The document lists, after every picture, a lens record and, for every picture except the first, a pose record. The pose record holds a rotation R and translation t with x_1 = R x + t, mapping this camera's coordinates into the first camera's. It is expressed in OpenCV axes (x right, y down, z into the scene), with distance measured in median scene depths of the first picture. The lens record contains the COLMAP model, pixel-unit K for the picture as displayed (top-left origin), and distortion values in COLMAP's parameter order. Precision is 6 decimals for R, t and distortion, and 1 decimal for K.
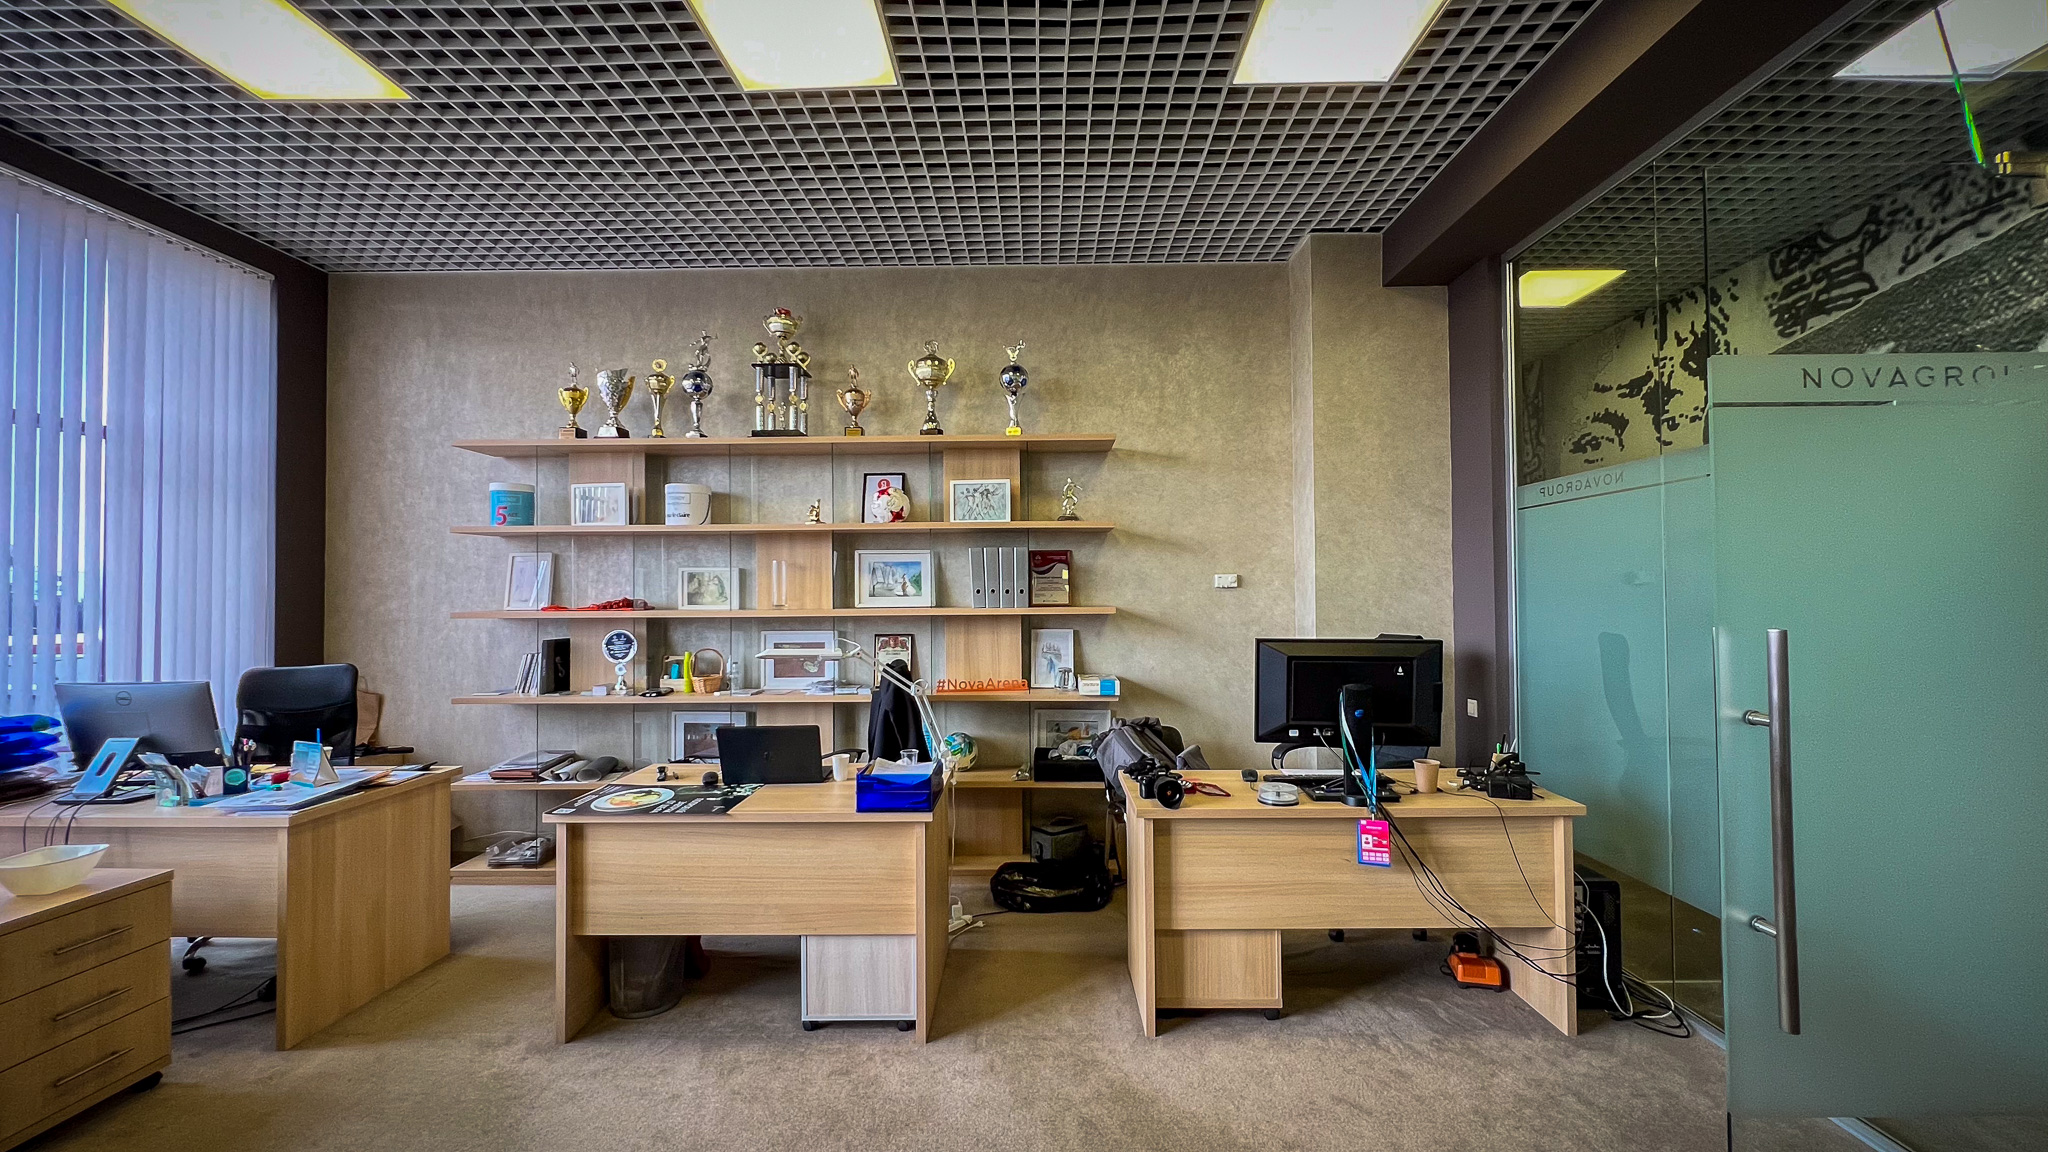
lens RADIAL K [[836.4, 0, 1016.4], [0, 836.4, 575.6], [0, 0, 1]] dist [-0.001171, -0.000172]
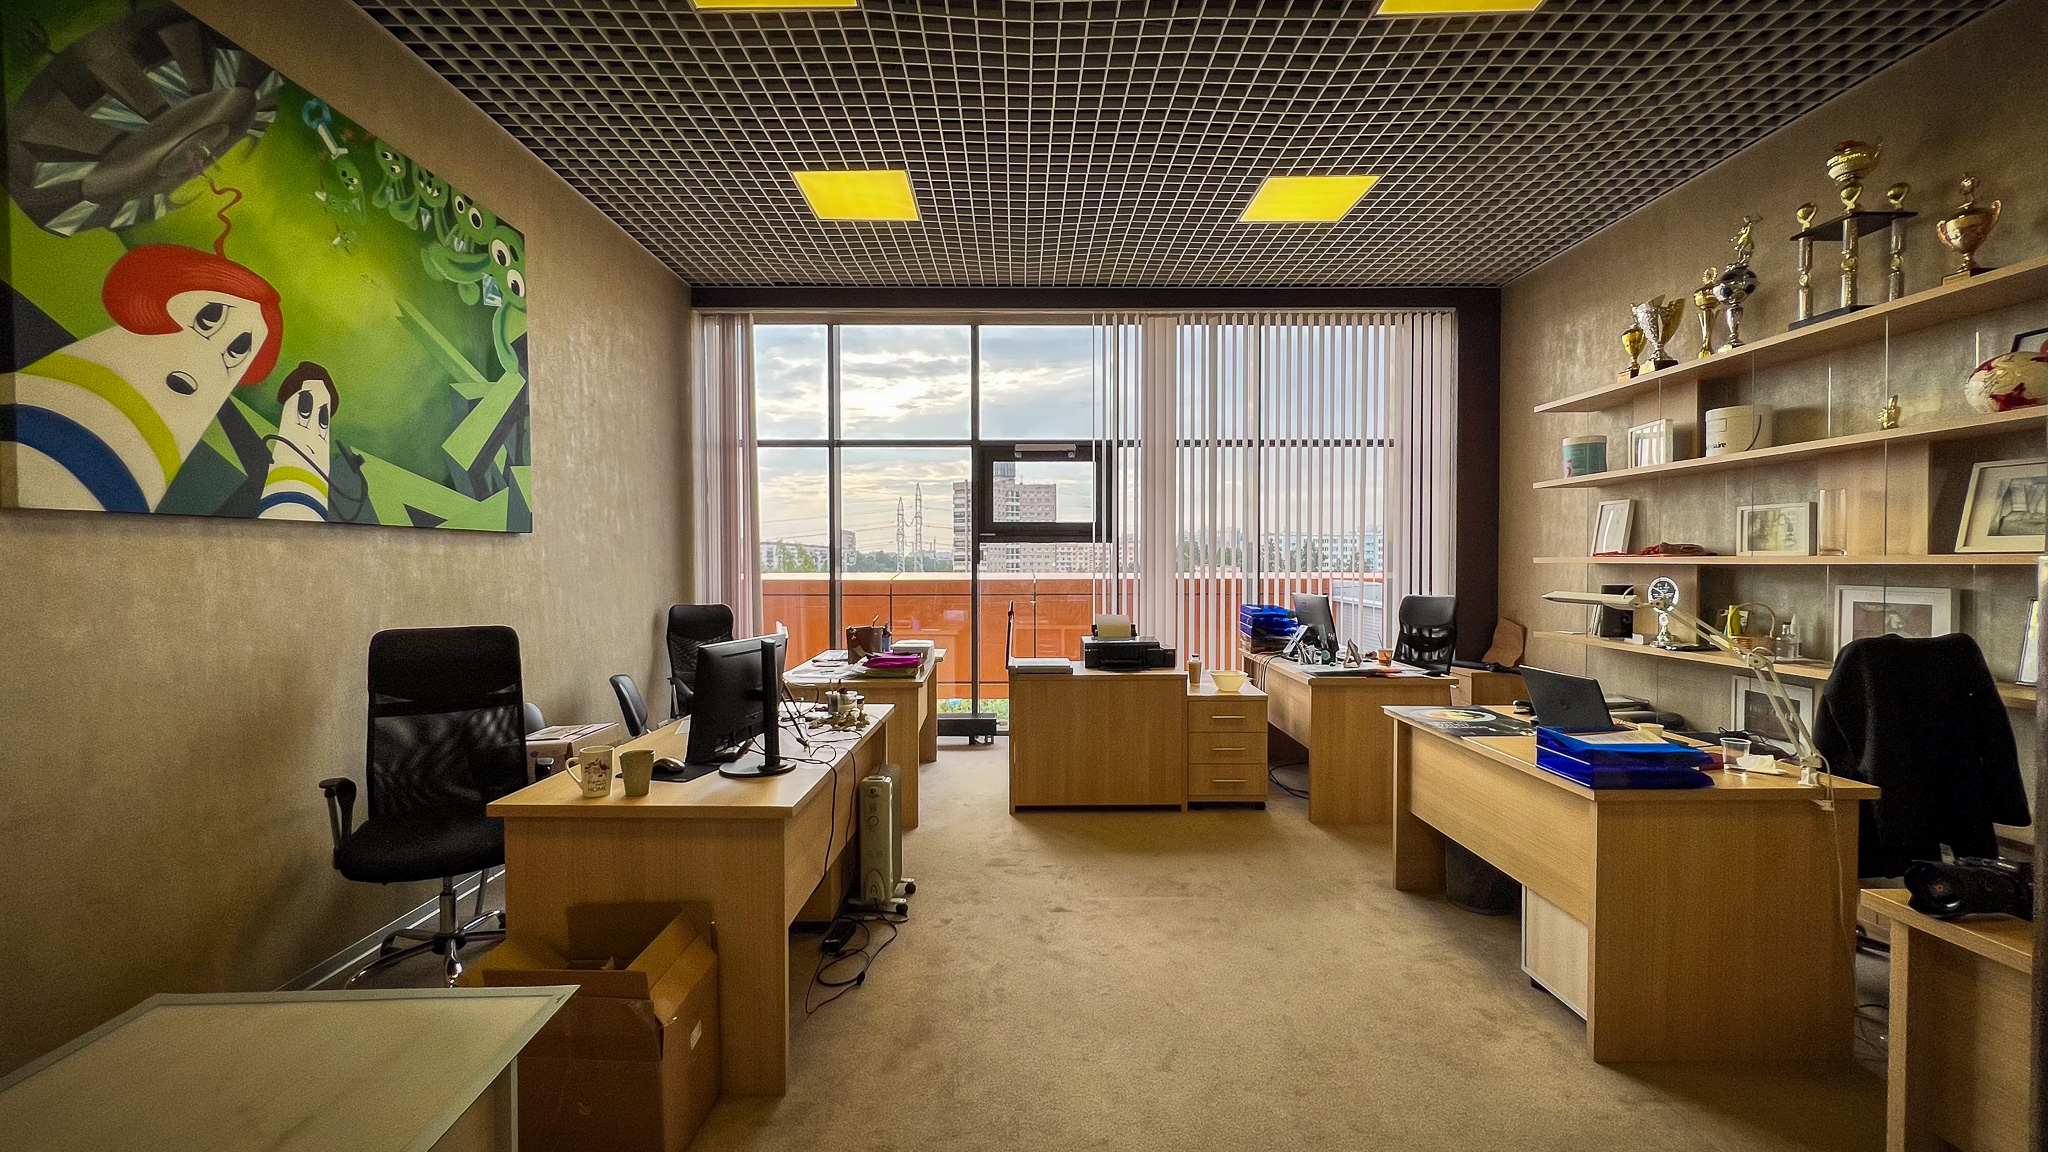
lens RADIAL K [[836.4, 0, 1015.2], [0, 836.4, 572.1], [0, 0, 1]] dist [-0.001171, -0.000172]
pose [[0.003002, 0.019979, -0.999796, 0.450775], [0.016780, 0.999659, 0.020027, 0.028344], [0.999855, -0.016837, 0.002666, 0.270422]]
